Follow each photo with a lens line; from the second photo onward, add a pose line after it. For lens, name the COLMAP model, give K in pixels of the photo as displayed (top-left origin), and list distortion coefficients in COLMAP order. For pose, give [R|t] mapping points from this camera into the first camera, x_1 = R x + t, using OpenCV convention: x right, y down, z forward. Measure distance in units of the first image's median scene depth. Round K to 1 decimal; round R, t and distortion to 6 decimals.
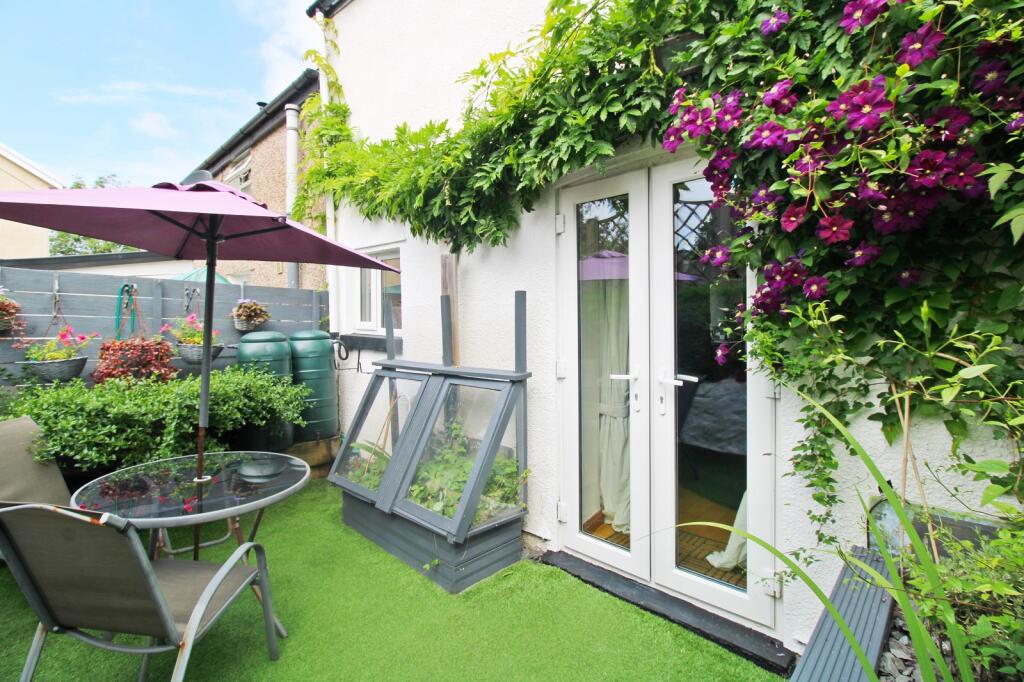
lens RADIAL K [[477.7, 0, 512.8], [0, 477.7, 326.4], [0, 0, 1]] dist [0.001738, -0.014205]
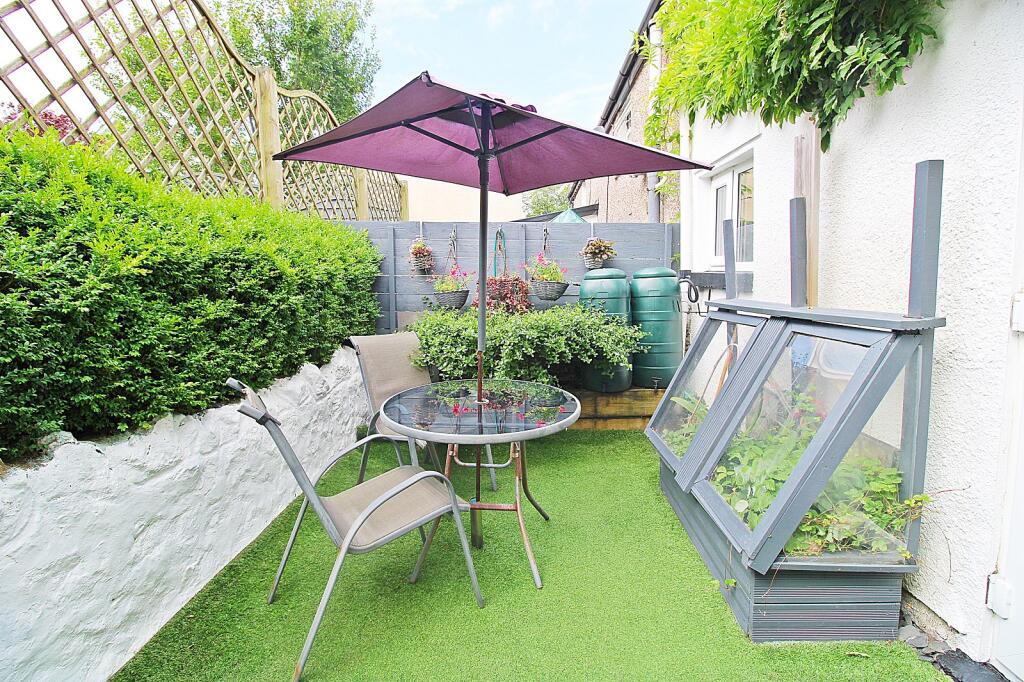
lens RADIAL K [[477.7, 0, 512.8], [0, 477.7, 326.4], [0, 0, 1]] dist [0.001738, -0.014205]
pose [[0.666156, 0.061628, -0.743262, 0.103787], [0.007012, 0.996019, 0.088870, 0.053984], [0.745780, -0.064412, 0.663071, 0.291726]]
